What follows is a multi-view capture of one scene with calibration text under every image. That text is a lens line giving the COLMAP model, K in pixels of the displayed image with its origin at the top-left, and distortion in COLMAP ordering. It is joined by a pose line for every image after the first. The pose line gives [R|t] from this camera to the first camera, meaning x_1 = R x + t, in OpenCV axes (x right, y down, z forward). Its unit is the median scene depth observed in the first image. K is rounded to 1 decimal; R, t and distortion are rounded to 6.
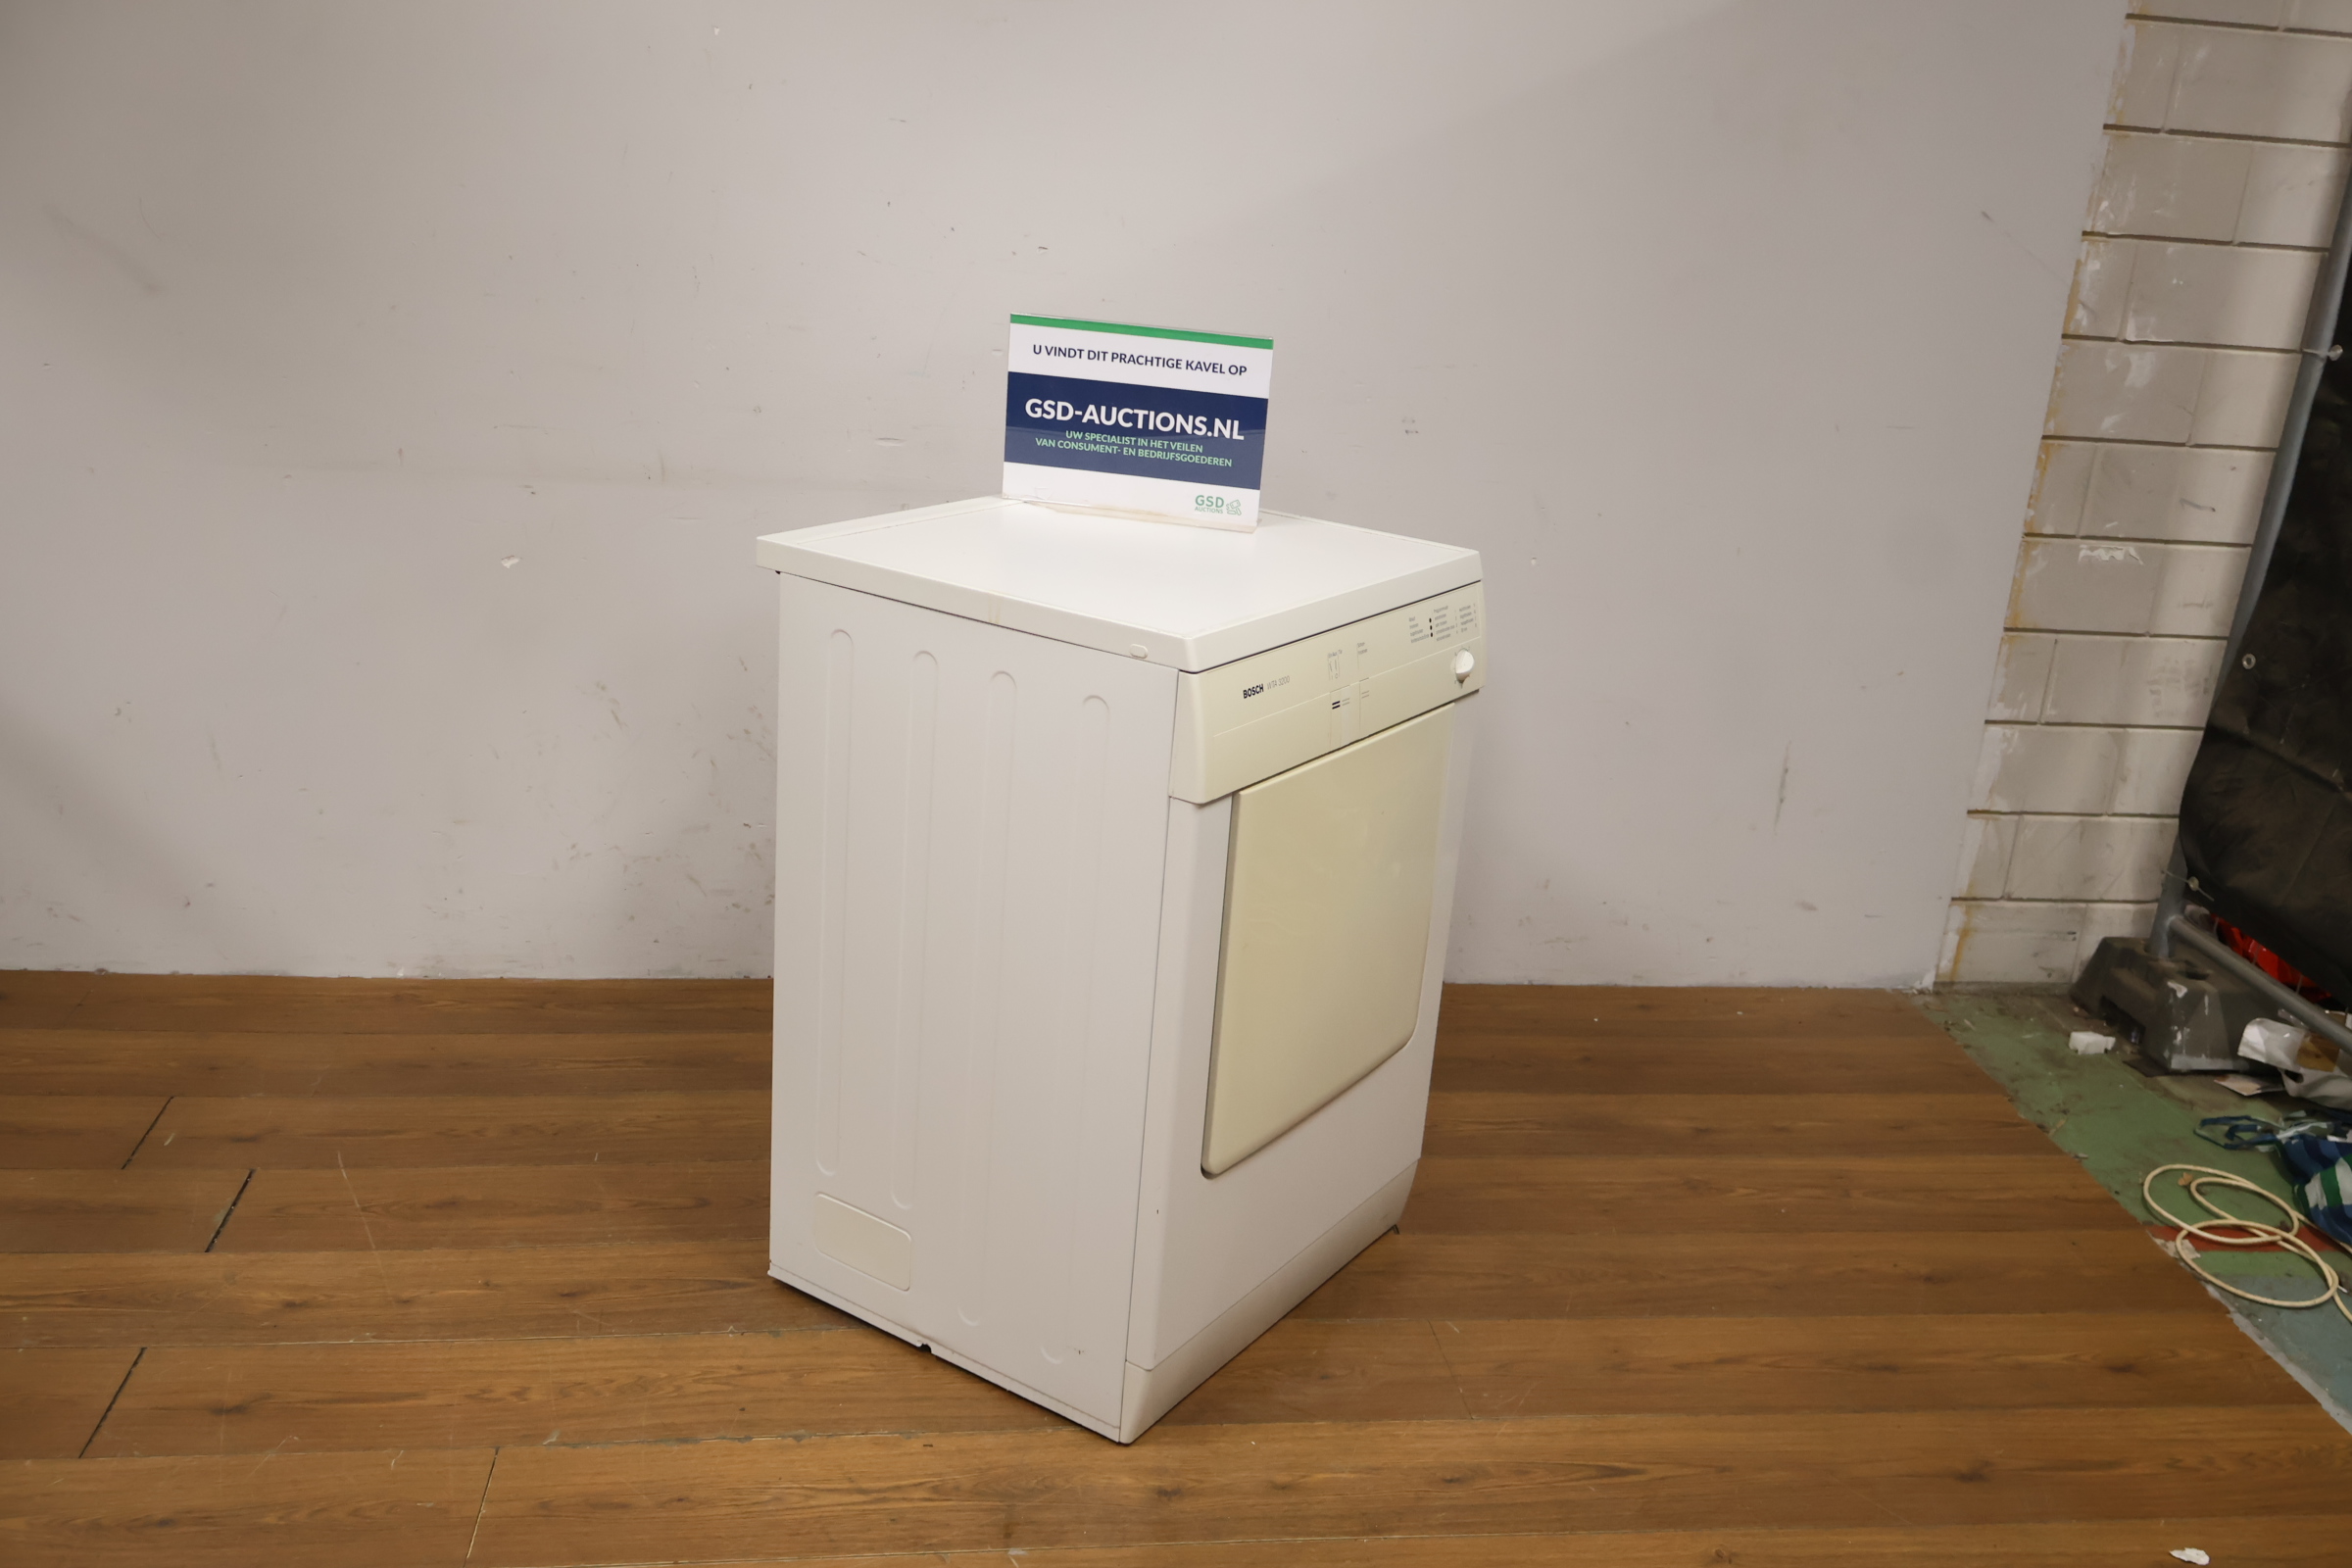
lens RADIAL K [[2131.0, 0, 1184.2], [0, 2131.0, 789.1], [0, 0, 1]] dist [0.005725, -0.007998]
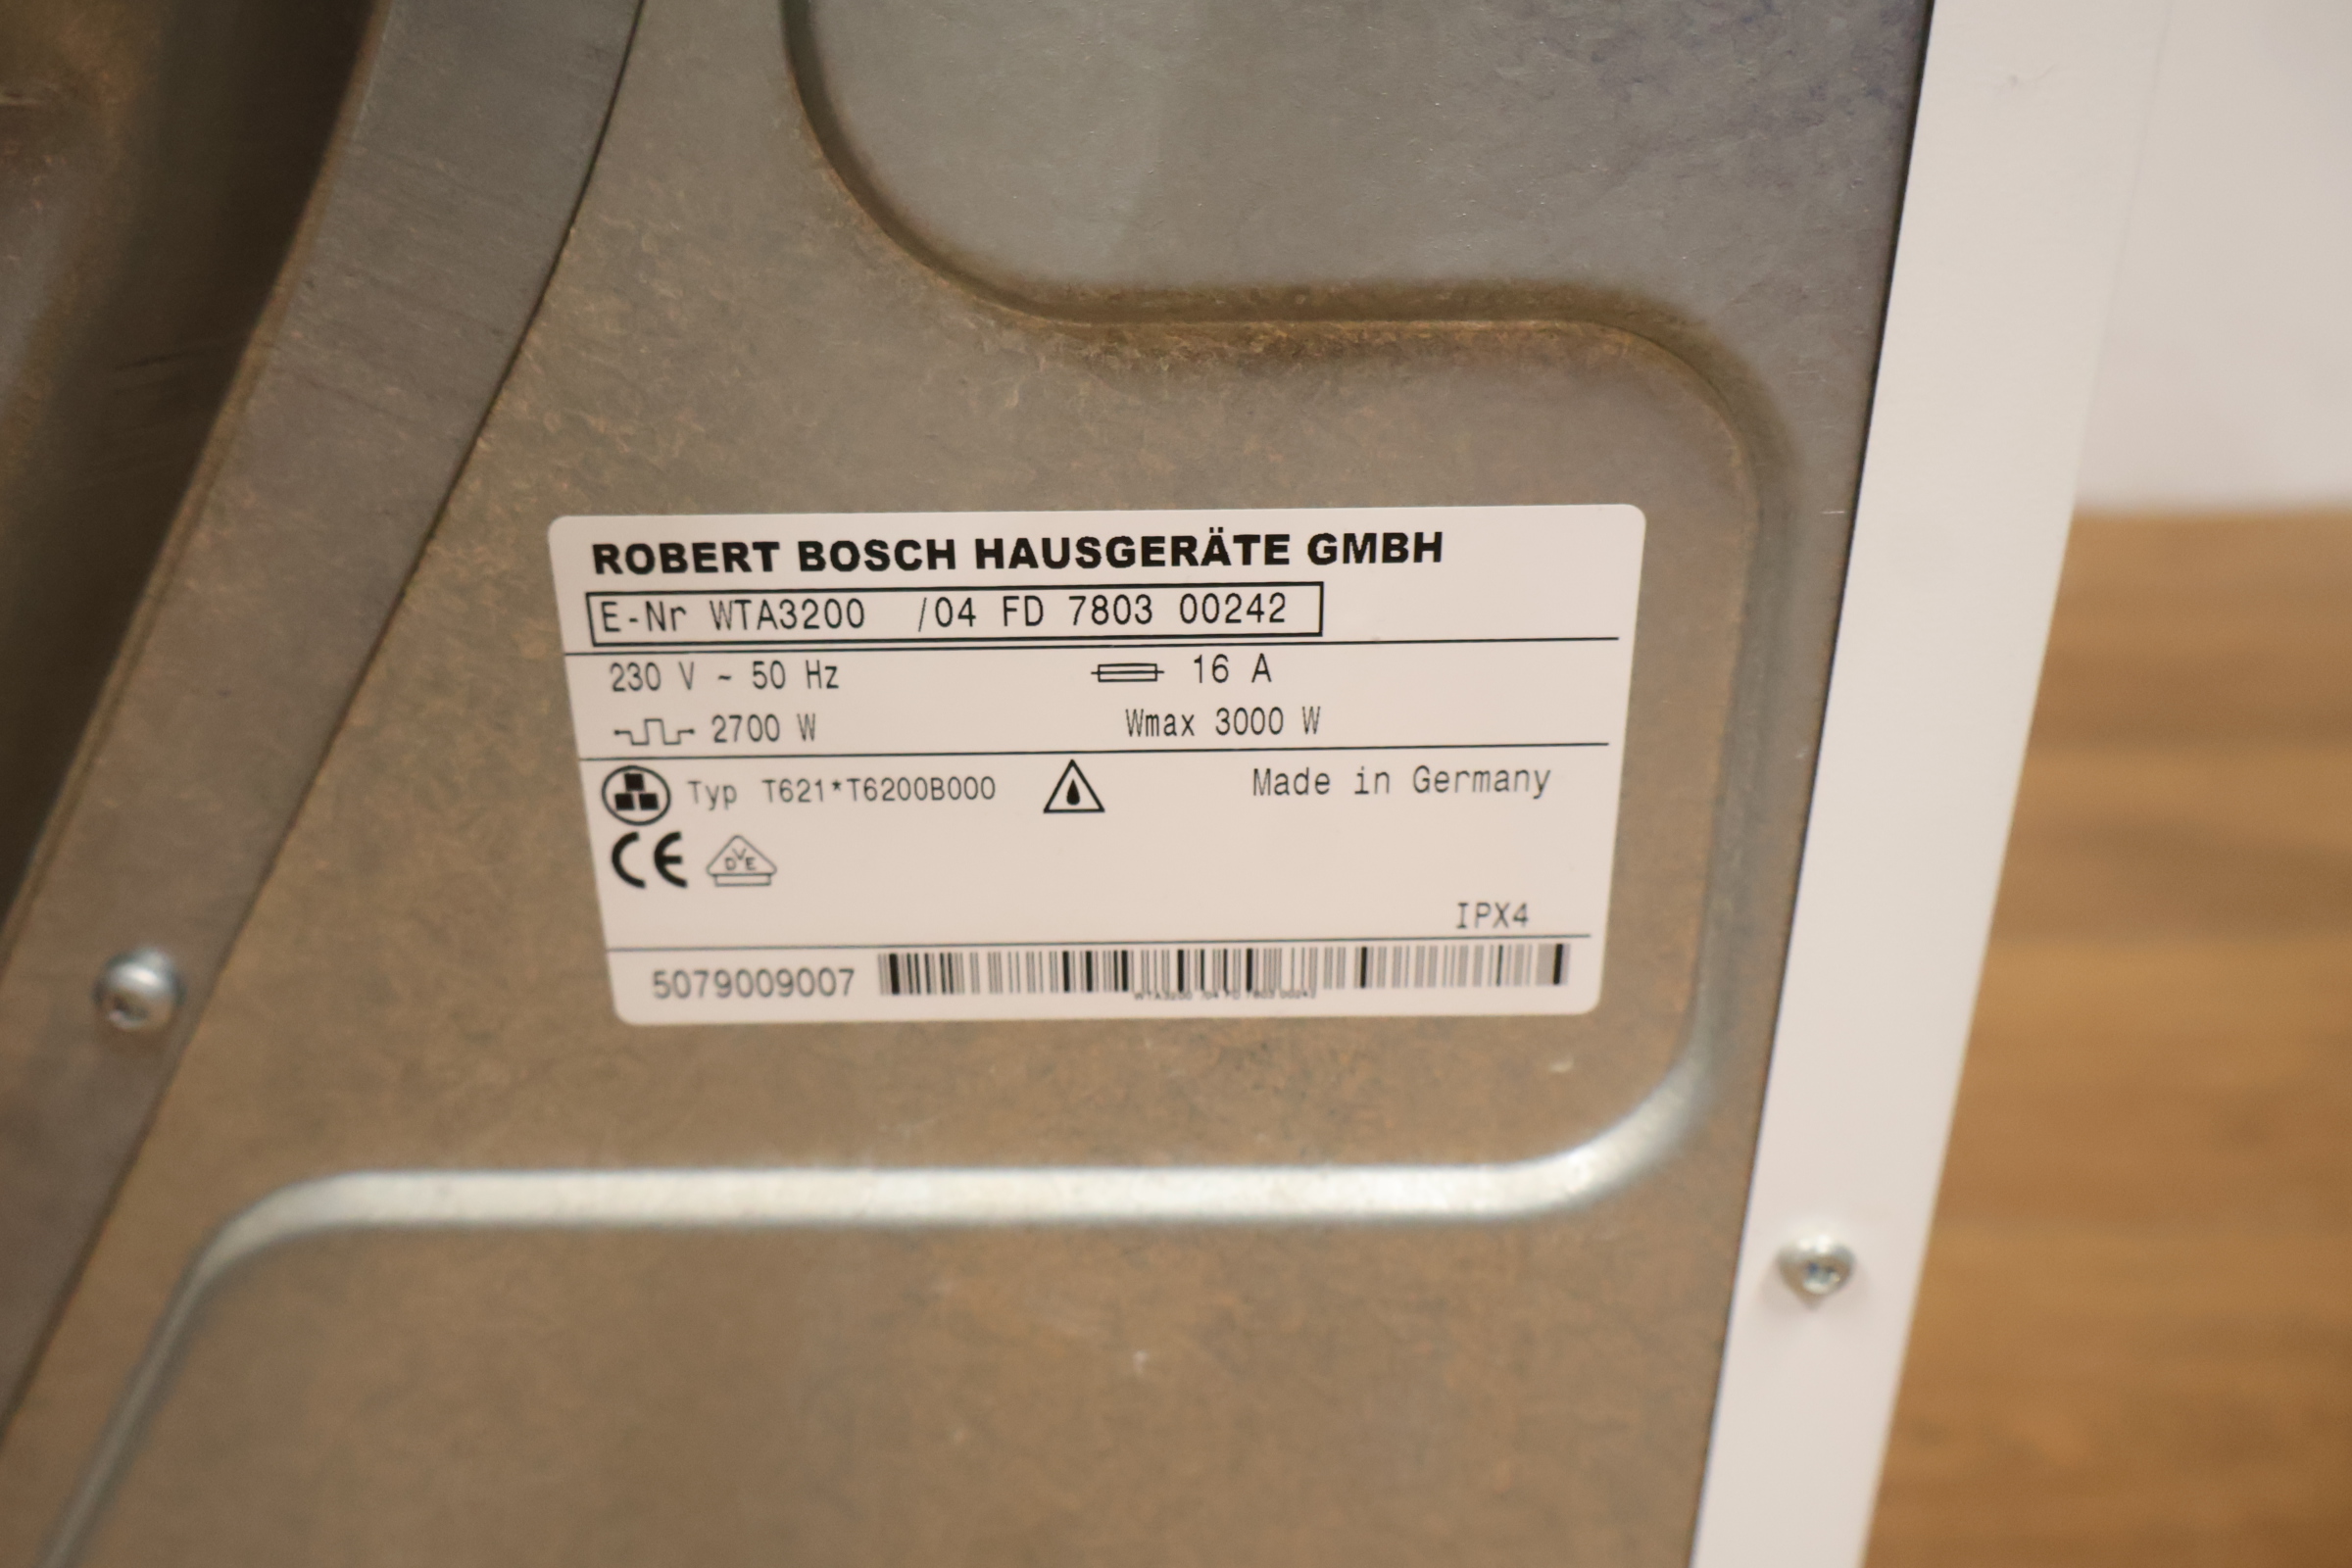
lens RADIAL K [[2181.2, 0, 1173.8], [0, 2181.2, 785.4], [0, 0, 1]] dist [0.006030, 0.008533]
pose [[0.994422, -0.018144, -0.103903, 0.075909], [0.032913, 0.989284, 0.142249, 0.095324], [0.100208, -0.144875, 0.984362, 0.636718]]
